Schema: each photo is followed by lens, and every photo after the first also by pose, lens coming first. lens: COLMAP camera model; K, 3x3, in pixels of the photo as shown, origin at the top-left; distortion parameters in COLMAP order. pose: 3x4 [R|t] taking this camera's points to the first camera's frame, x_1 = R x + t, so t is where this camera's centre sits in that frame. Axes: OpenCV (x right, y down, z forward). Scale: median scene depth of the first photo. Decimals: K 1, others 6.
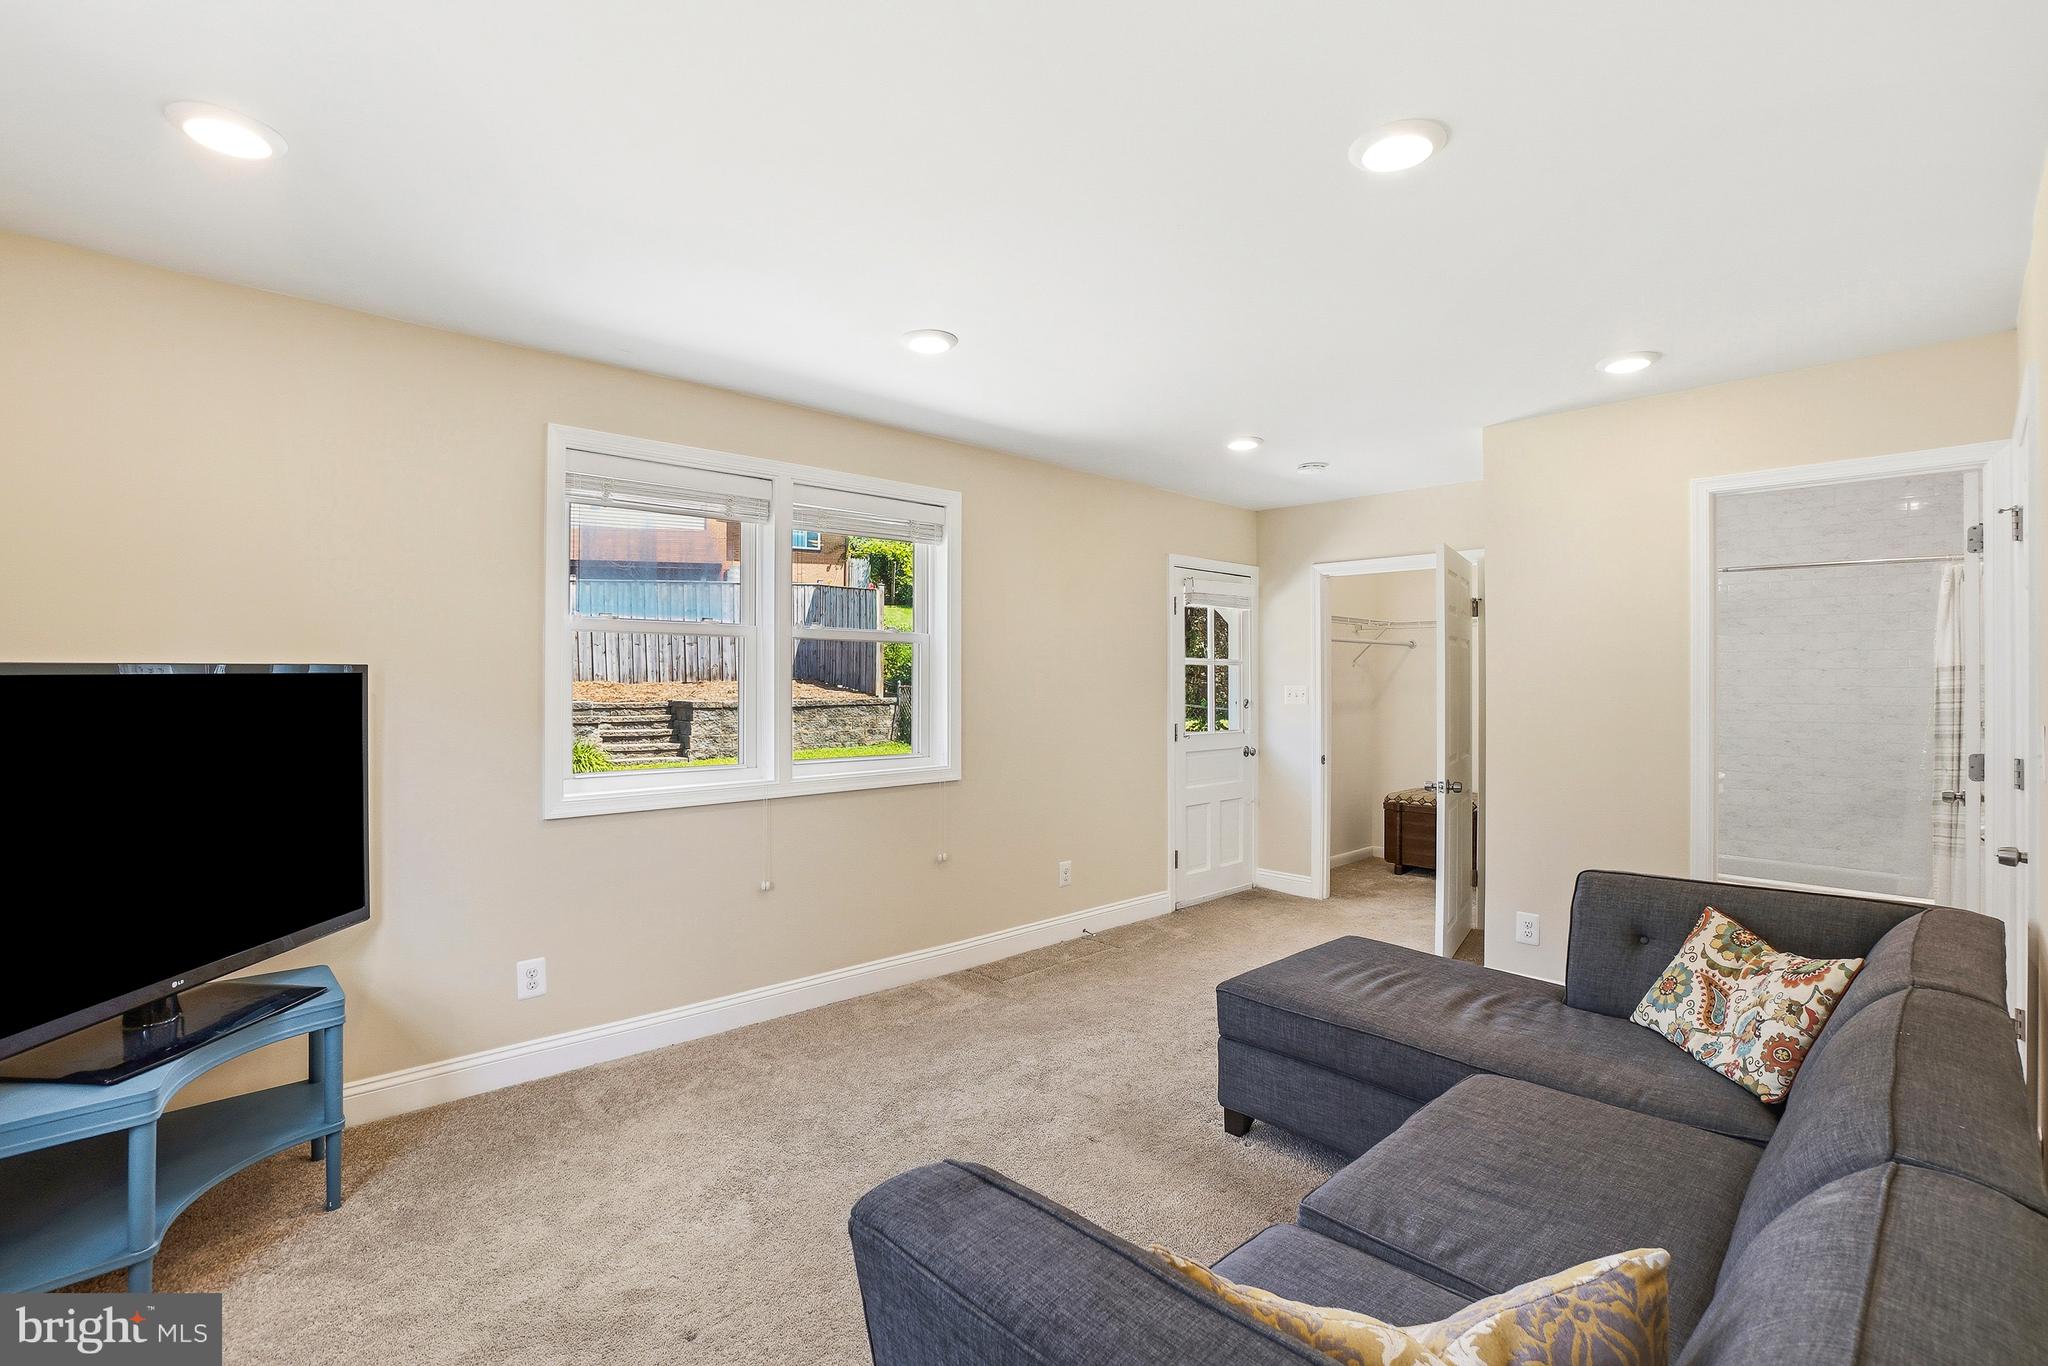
lens RADIAL K [[905.2, 0, 1029.6], [0, 905.2, 689.4], [0, 0, 1]] dist [-0.043045, 0.008205]
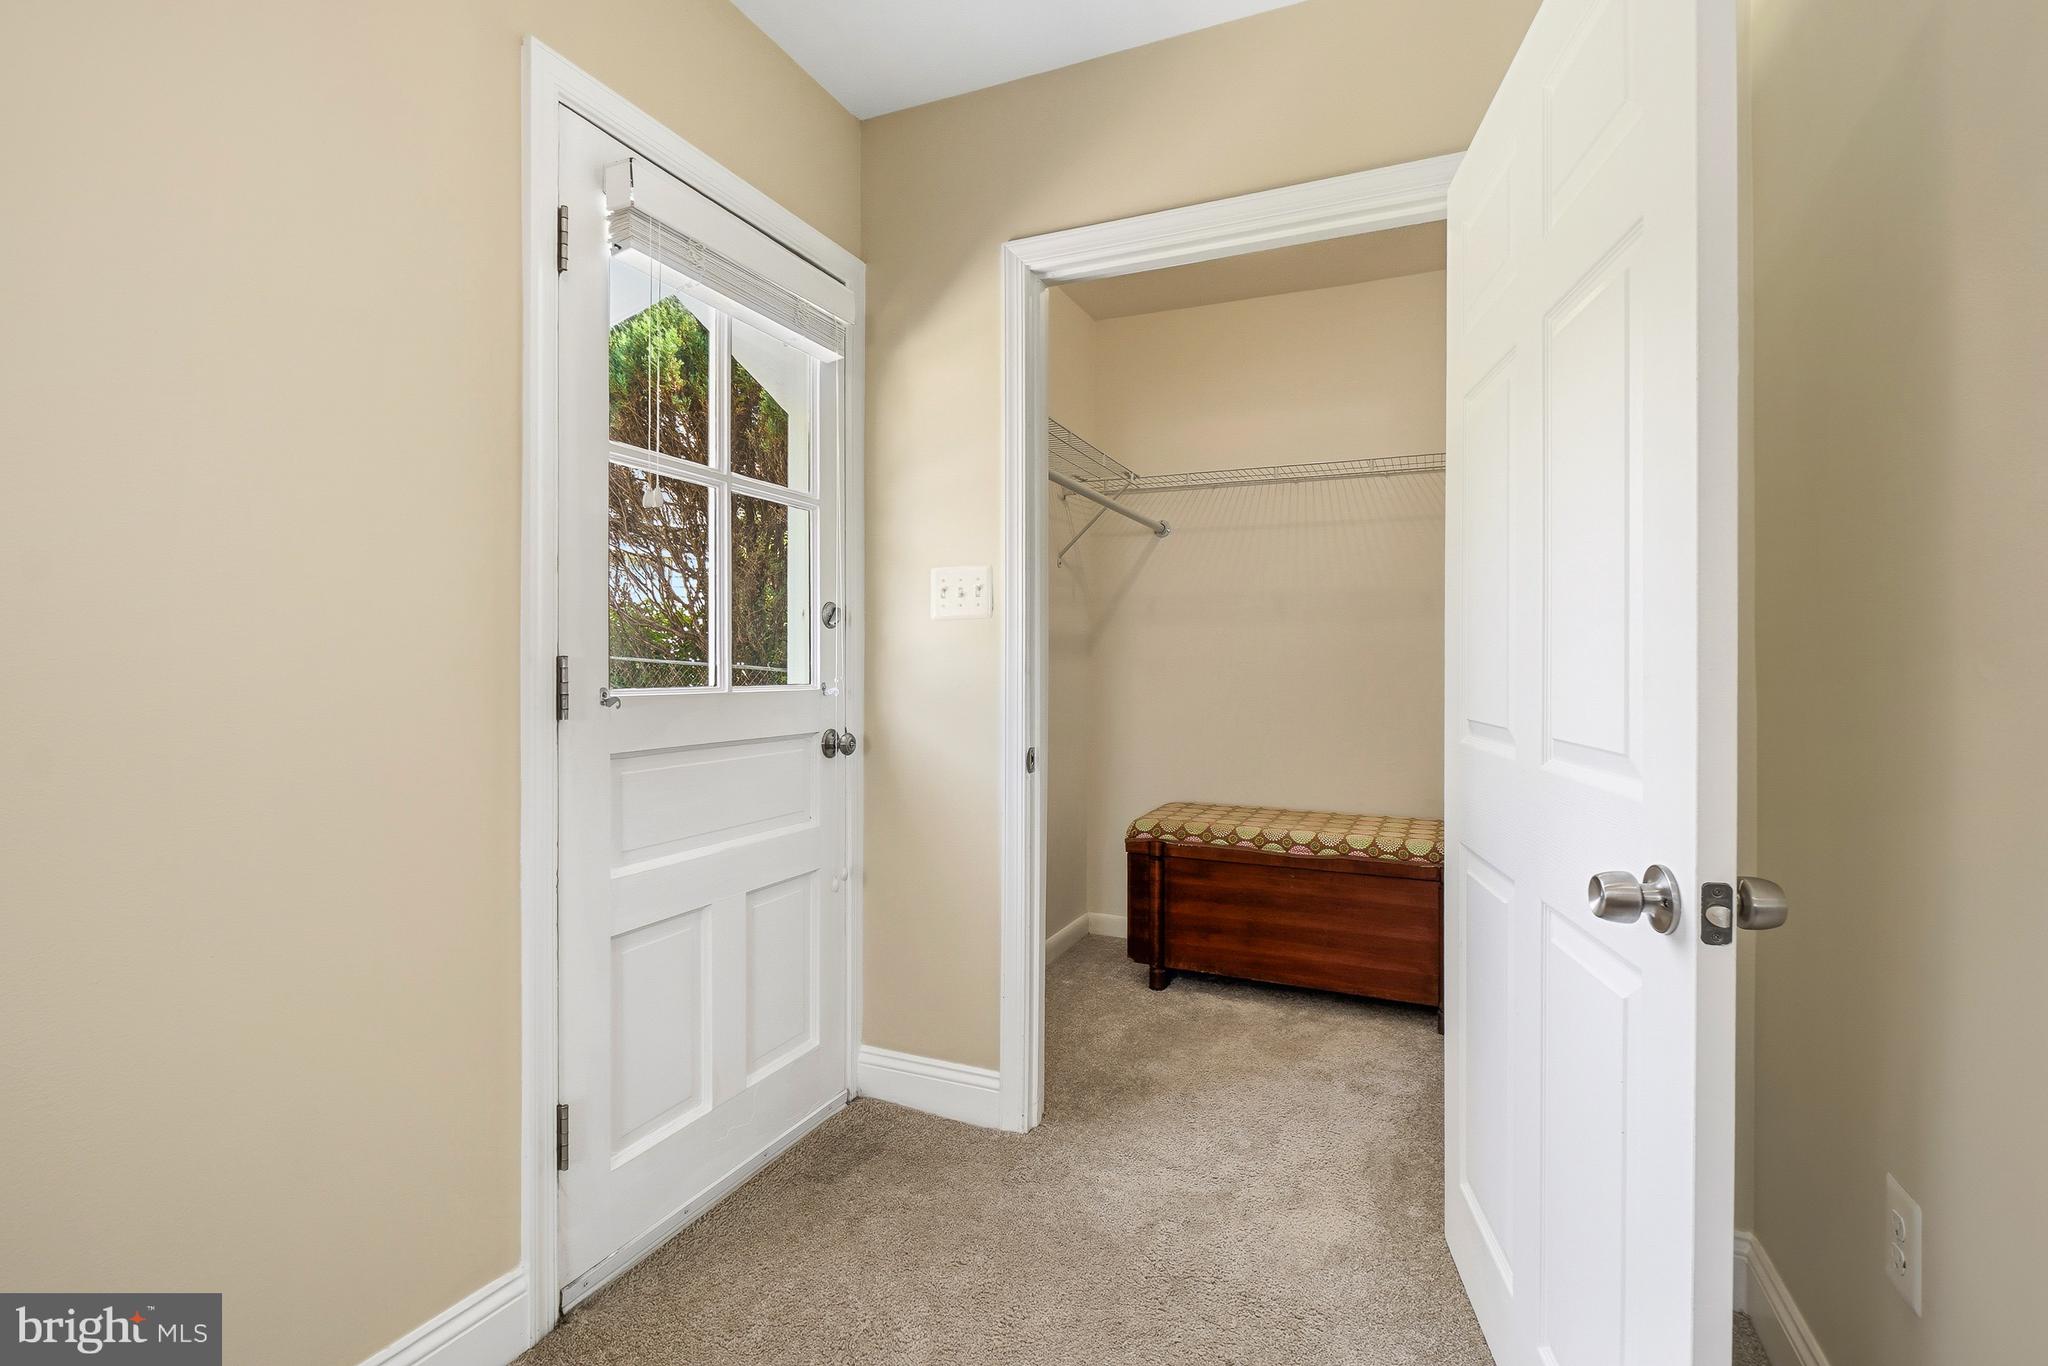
lens RADIAL K [[905.2, 0, 1024.2], [0, 905.2, 676.7], [0, 0, 1]] dist [-0.043045, 0.008205]
pose [[0.924908, -0.000262, 0.380191, 0.173209], [-0.003288, 0.999957, 0.008687, 0.037917], [-0.380177, -0.009285, 0.924867, 0.627512]]
